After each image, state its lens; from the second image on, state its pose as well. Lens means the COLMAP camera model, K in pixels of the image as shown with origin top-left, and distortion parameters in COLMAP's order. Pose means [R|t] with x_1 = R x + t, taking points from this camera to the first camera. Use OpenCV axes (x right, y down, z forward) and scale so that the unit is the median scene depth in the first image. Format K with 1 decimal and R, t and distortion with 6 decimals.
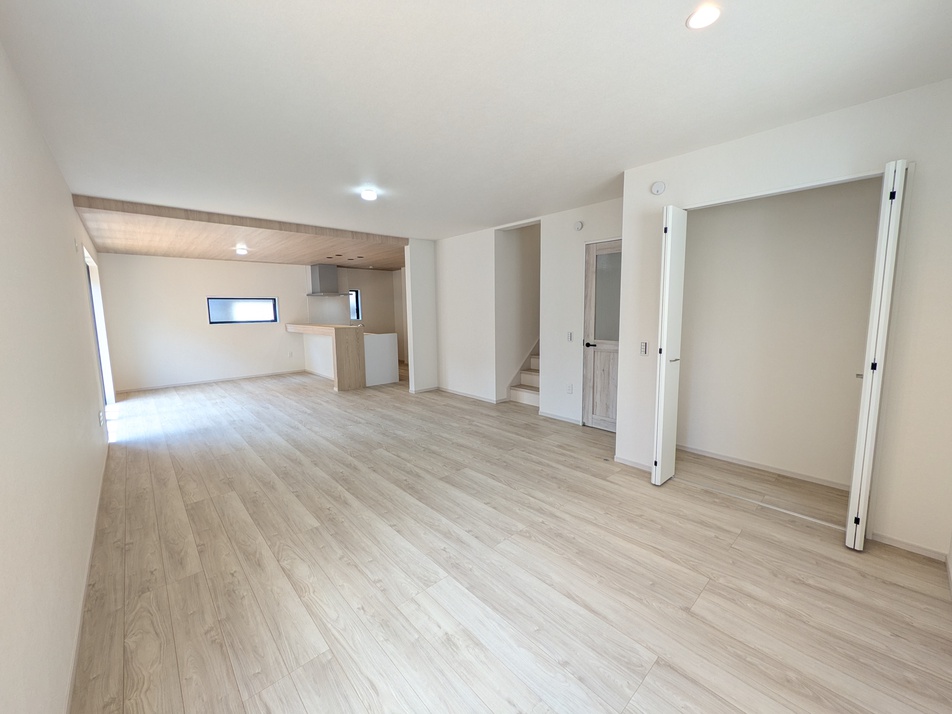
lens RADIAL K [[377.4, 0, 477.3], [0, 377.4, 353.8], [0, 0, 1]] dist [0.001089, -0.001690]
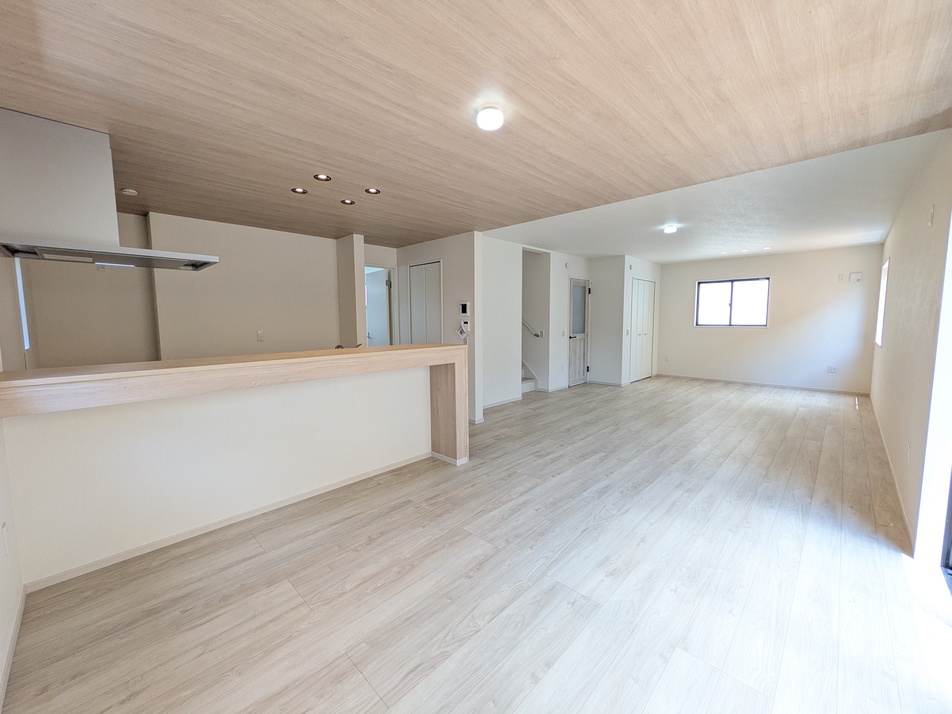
lens RADIAL K [[377.4, 0, 479.4], [0, 377.4, 350.3], [0, 0, 1]] dist [0.001089, -0.001690]
pose [[-0.056125, -0.071430, 0.995865, -1.339289], [0.125568, 0.989013, 0.078016, -0.147429], [-0.990496, 0.129427, -0.046539, 1.470171]]
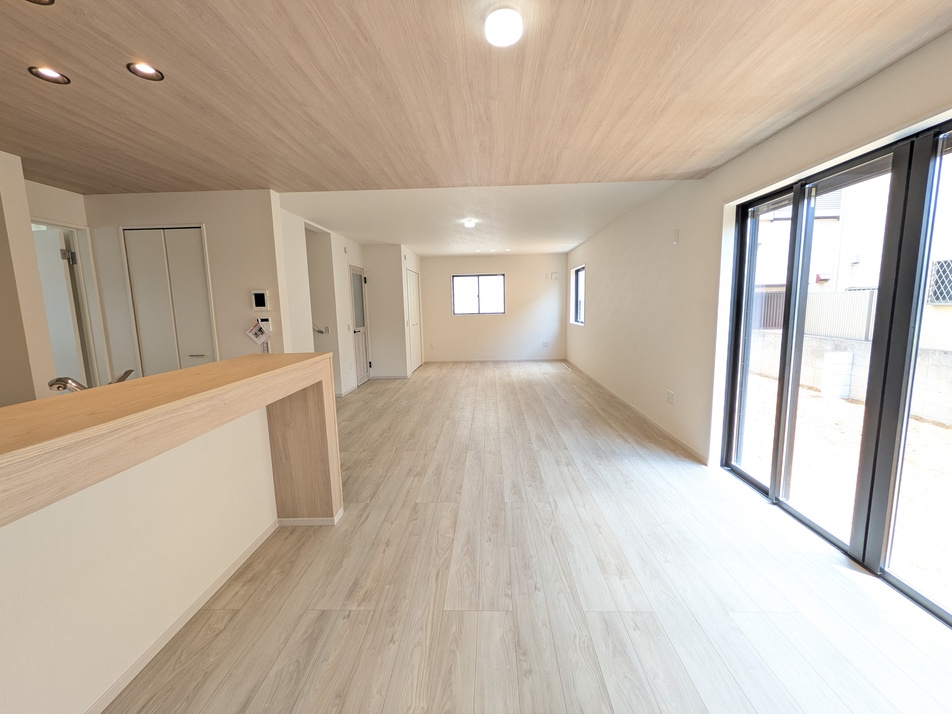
lens RADIAL K [[377.4, 0, 477.3], [0, 377.4, 350.9], [0, 0, 1]] dist [0.001089, -0.001690]
pose [[-0.710160, -0.057099, 0.701721, -1.093625], [0.115019, 0.973906, 0.195649, -0.185574], [-0.694581, 0.219654, -0.685062, 1.686688]]
